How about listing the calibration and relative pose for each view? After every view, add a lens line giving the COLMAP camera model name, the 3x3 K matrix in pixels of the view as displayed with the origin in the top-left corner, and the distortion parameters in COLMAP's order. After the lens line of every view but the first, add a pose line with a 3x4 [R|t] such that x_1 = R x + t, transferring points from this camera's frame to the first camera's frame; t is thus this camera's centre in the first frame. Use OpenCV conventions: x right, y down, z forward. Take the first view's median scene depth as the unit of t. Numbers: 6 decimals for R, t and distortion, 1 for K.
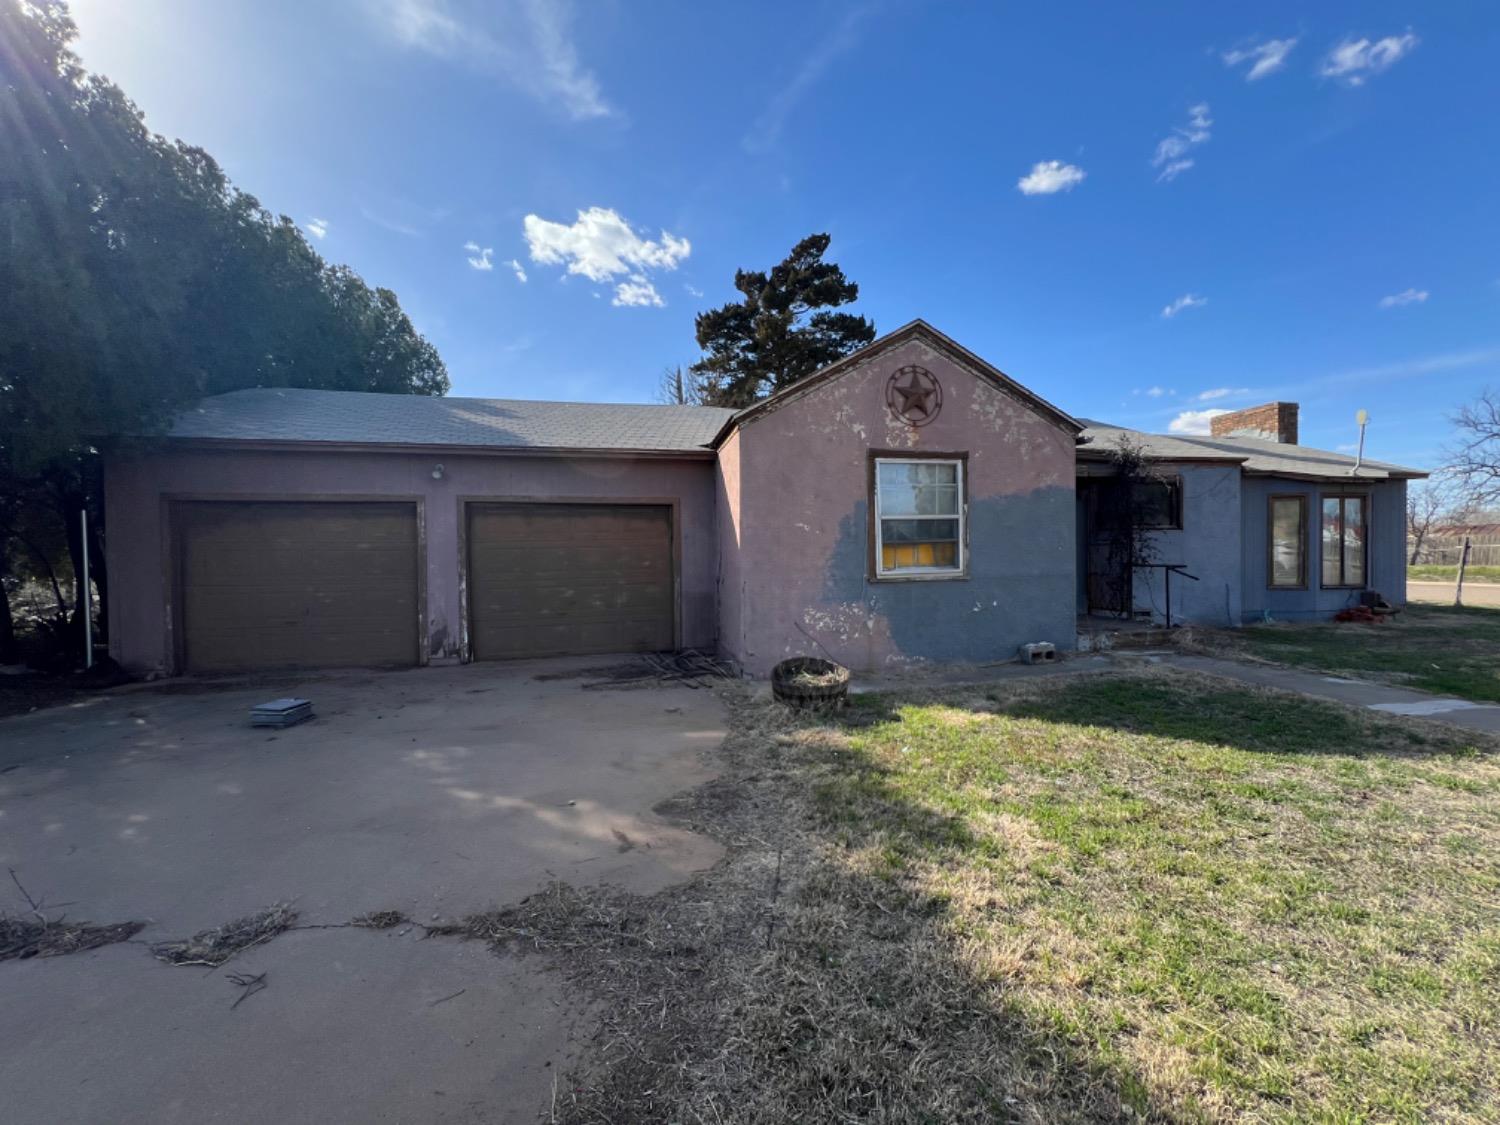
lens RADIAL K [[605.2, 0, 750.0], [0, 605.2, 562.5], [0, 0, 1]] dist [-0.003756, 0.000468]
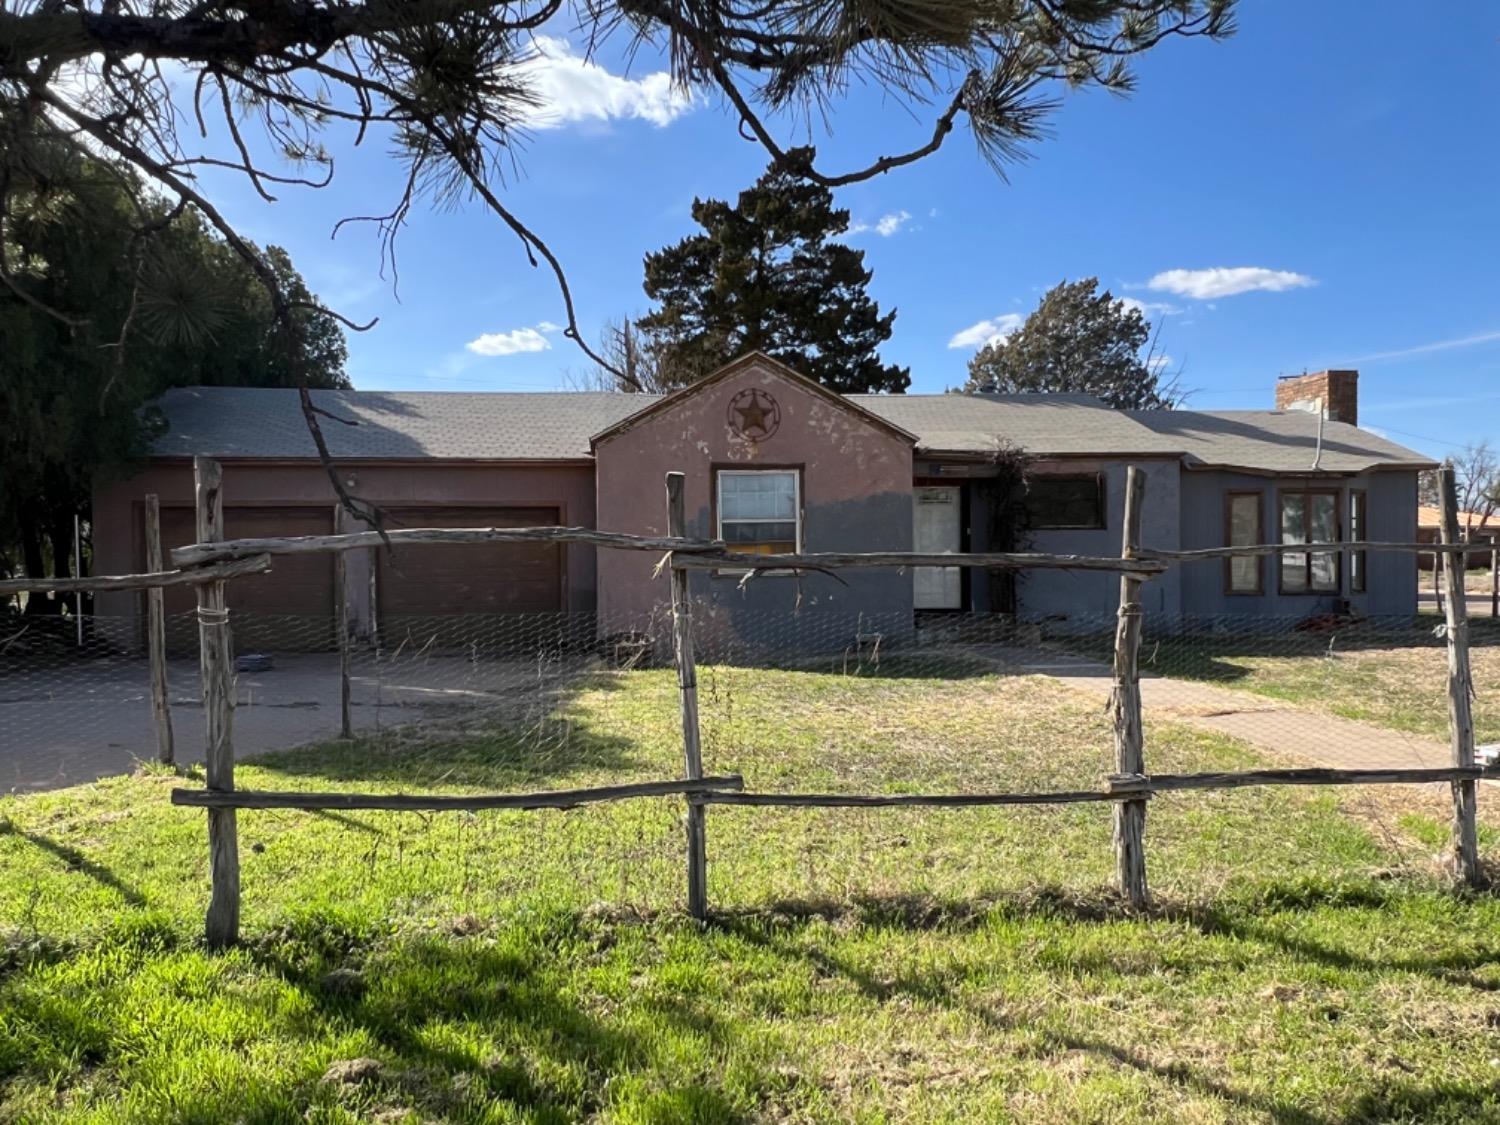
lens RADIAL K [[1182.4, 0, 750.0], [0, 1182.4, 562.5], [0, 0, 1]] dist [0.005692, 0.002187]
pose [[0.994252, 0.003765, -0.106998, 0.328766], [-0.005074, 0.999916, -0.011961, 0.019701], [0.106943, 0.012435, 0.994187, -0.796341]]
